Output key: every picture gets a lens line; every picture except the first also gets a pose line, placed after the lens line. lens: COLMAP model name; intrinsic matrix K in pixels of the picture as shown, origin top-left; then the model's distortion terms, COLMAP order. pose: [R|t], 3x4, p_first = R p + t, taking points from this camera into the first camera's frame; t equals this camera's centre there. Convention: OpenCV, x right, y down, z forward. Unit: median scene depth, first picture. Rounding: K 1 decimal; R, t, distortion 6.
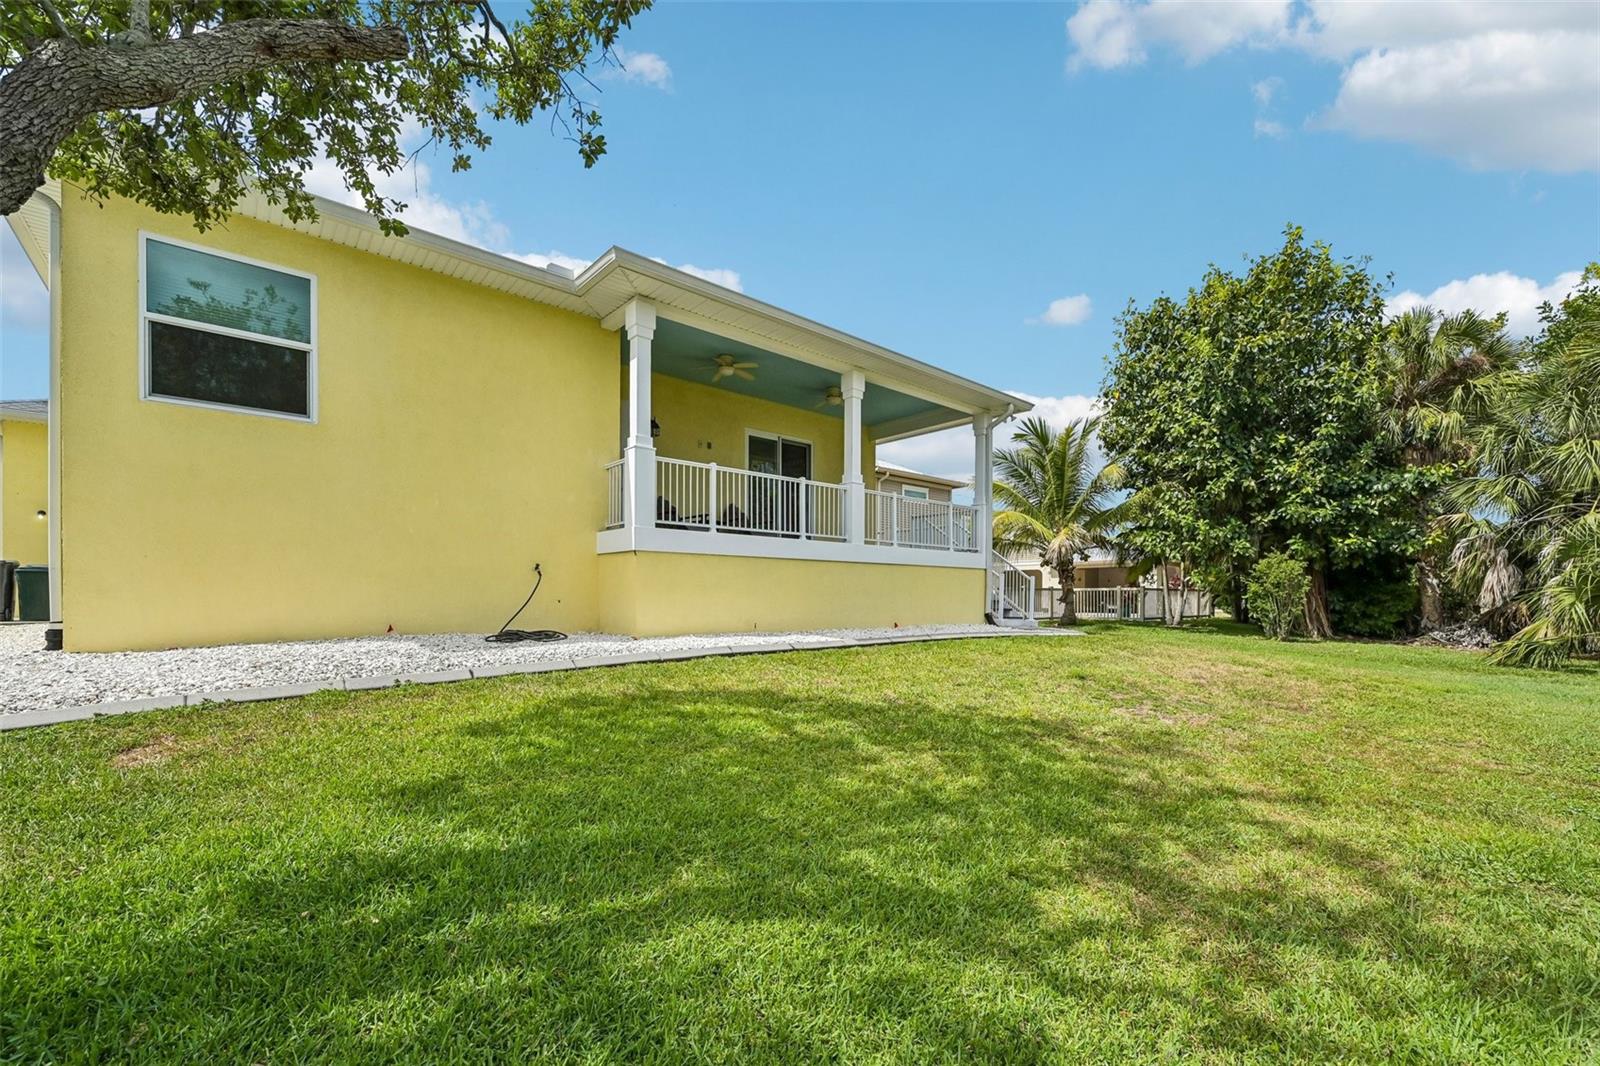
lens RADIAL K [[661.3, 0, 800.4], [0, 661.3, 601.2], [0, 0, 1]] dist [-0.000050, -0.000016]
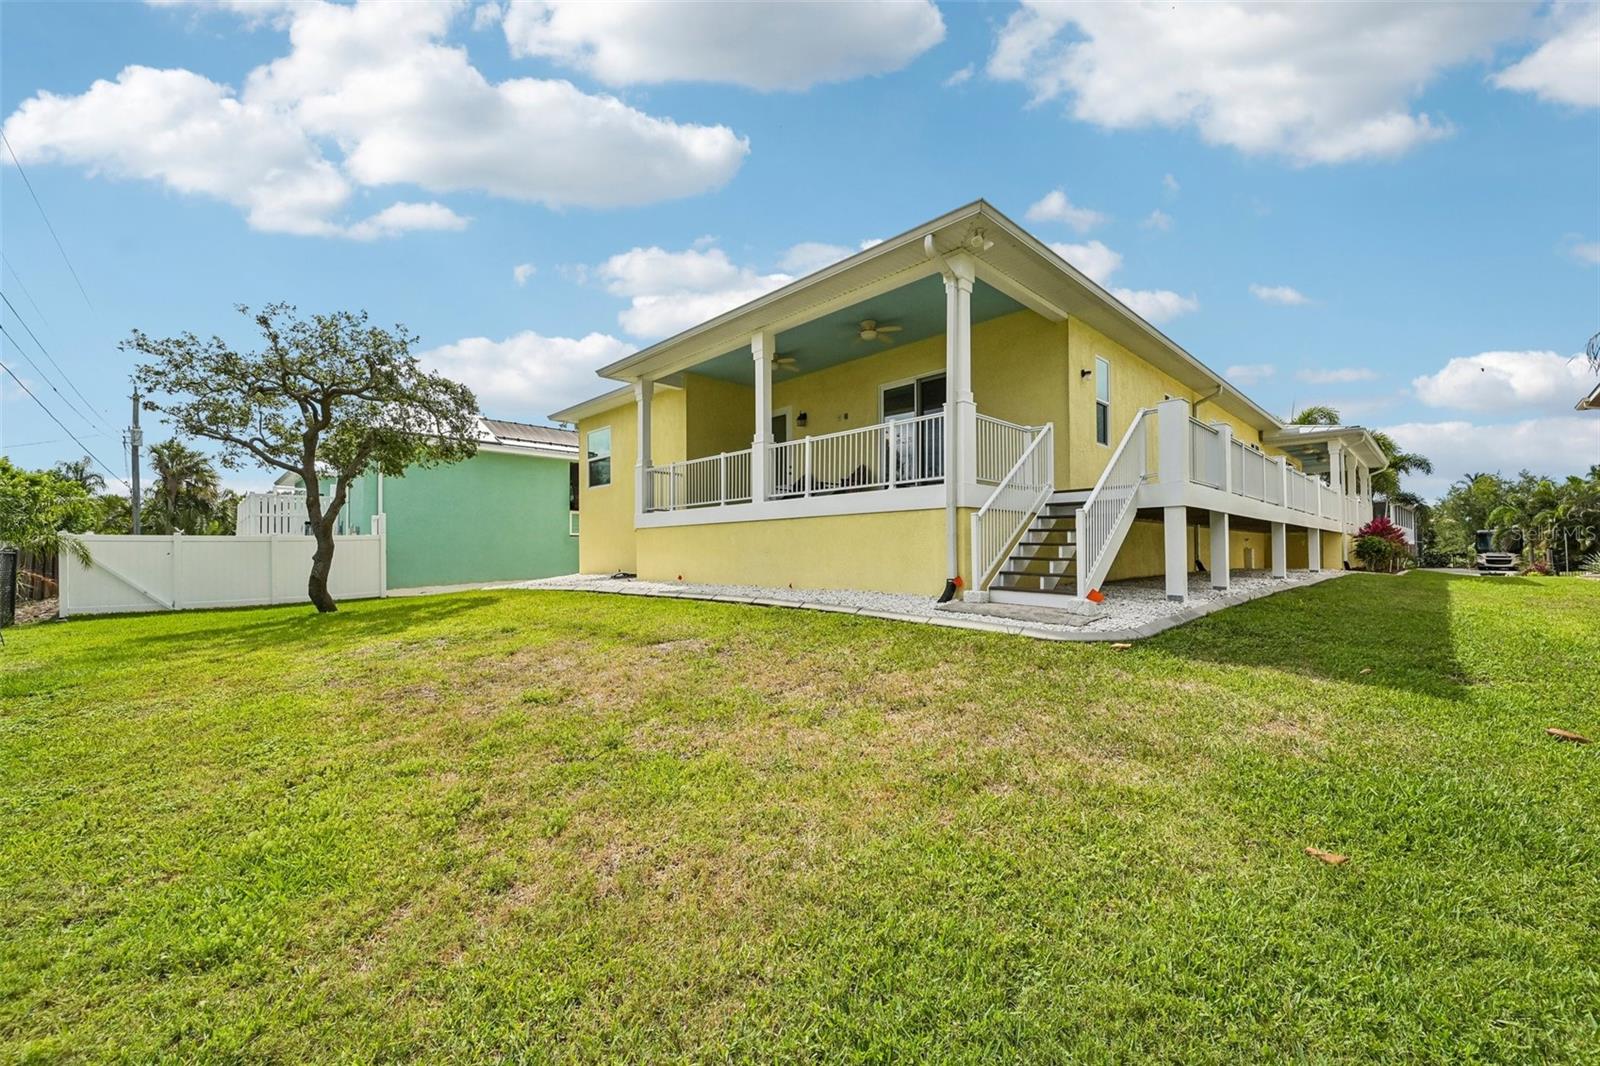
lens RADIAL K [[633.4, 0, 800.0], [0, 633.4, 533.0], [0, 0, 1]] dist [0.000238, -0.000046]
pose [[0.065010, -0.020358, -0.997677, 0.923268], [0.005753, 0.999783, -0.020026, -0.018157], [0.997868, -0.004438, 0.065113, 0.875064]]
